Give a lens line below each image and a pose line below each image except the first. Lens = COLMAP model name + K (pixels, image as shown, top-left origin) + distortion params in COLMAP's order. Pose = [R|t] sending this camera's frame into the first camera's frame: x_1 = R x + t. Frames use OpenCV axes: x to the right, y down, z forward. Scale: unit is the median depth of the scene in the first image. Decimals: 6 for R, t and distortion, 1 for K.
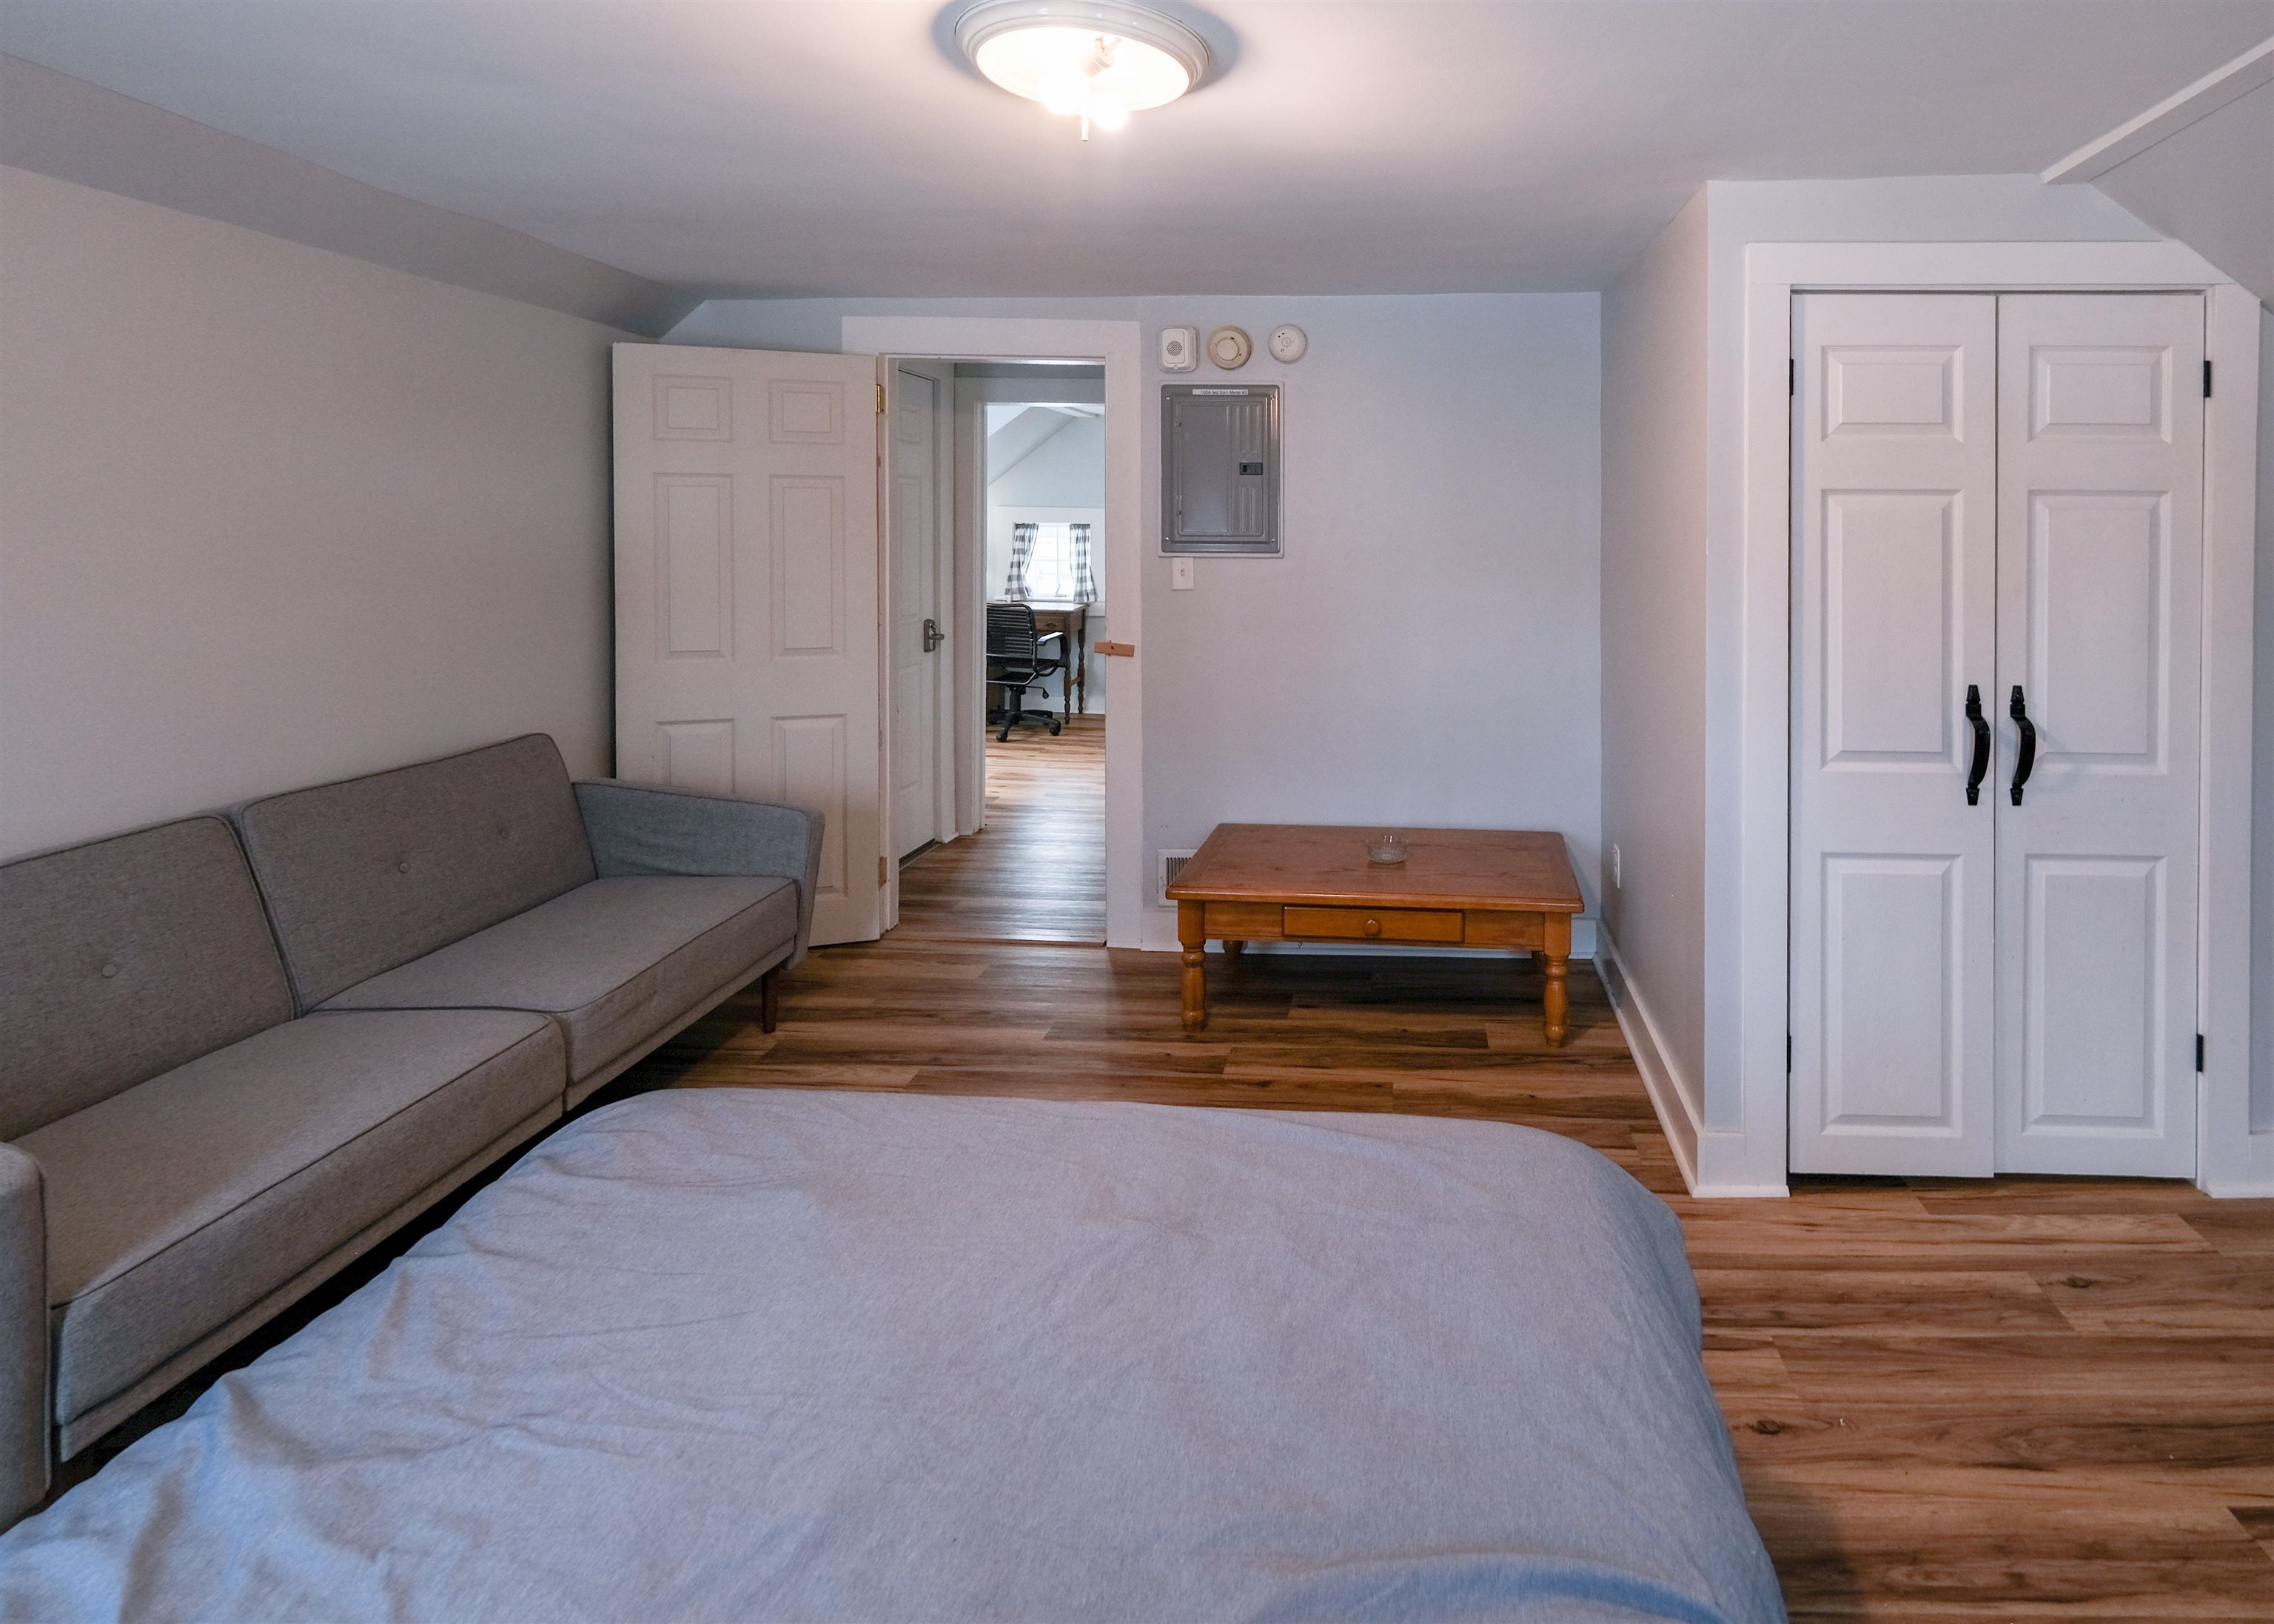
lens RADIAL K [[1148.1, 0, 1433.1], [0, 1148.1, 630.6], [0, 0, 1]] dist [-0.000536, -0.000230]
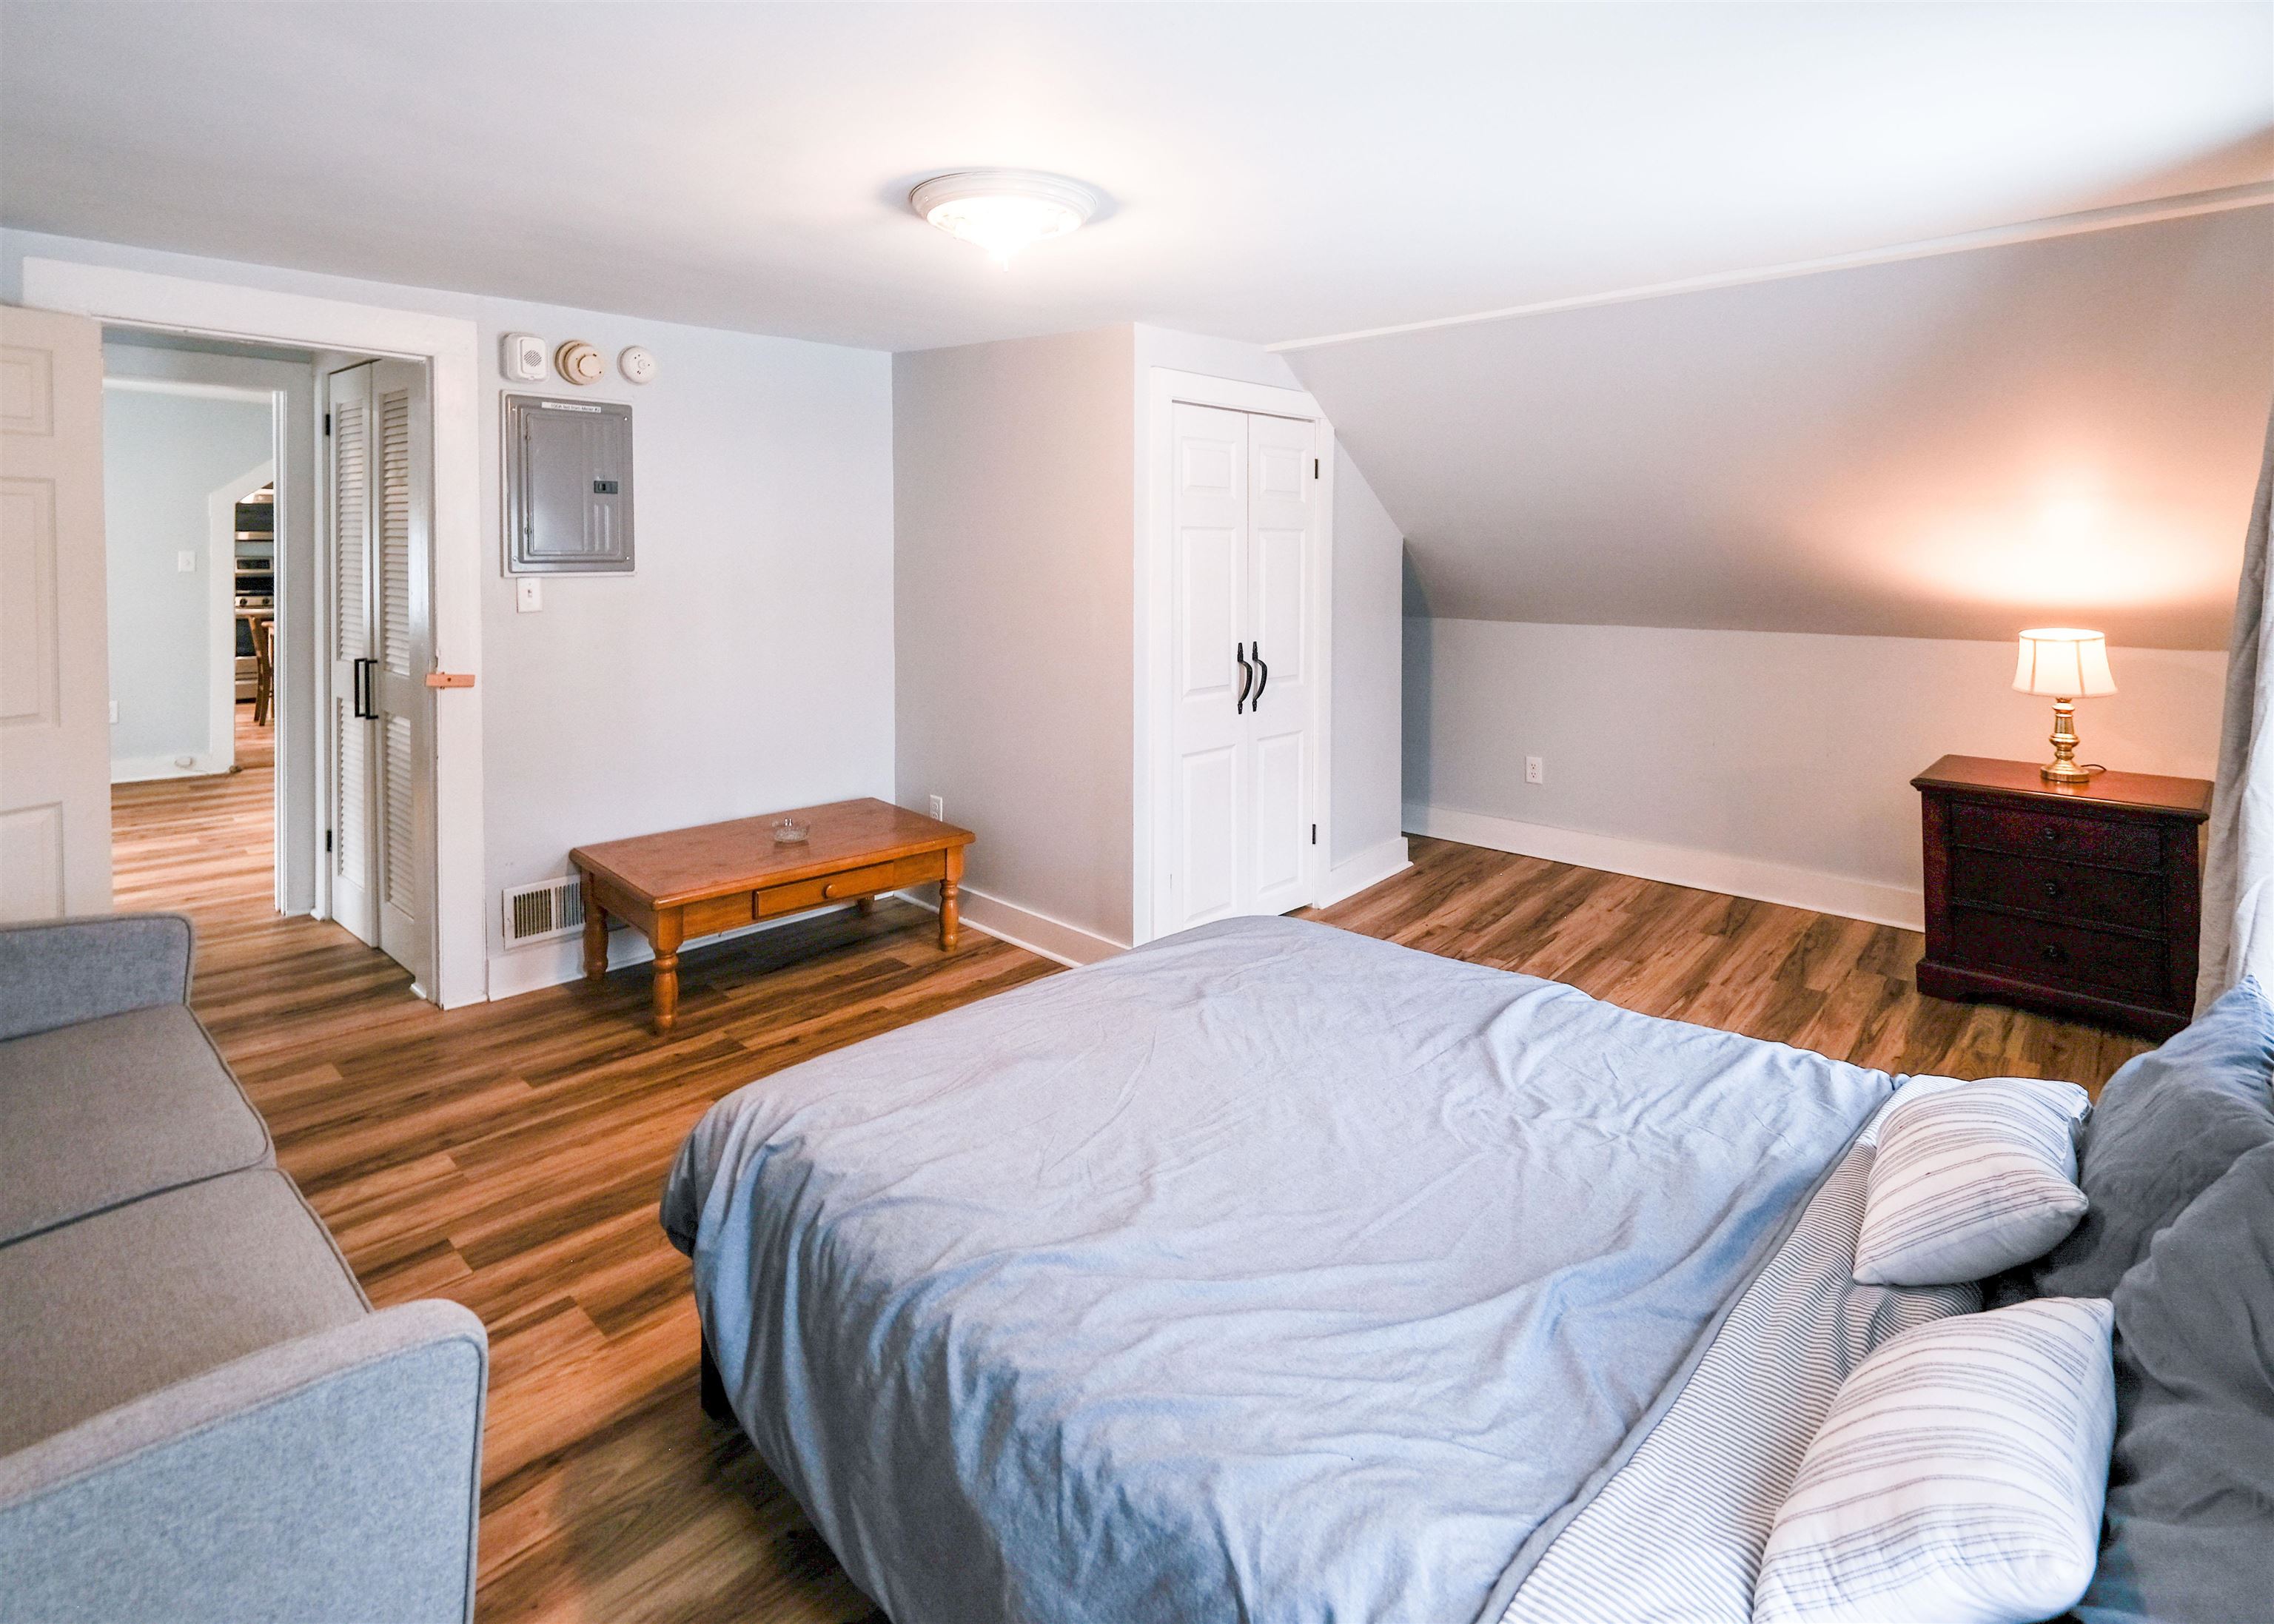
lens RADIAL K [[1109.5, 0, 1136.9], [0, 1109.5, 661.6], [0, 0, 1]] dist [-0.000304, -0.001332]
pose [[0.667924, -0.080151, 0.739900, -0.632683], [0.056109, 0.996778, 0.057327, -0.020586], [-0.742111, 0.003225, 0.670269, 0.009744]]
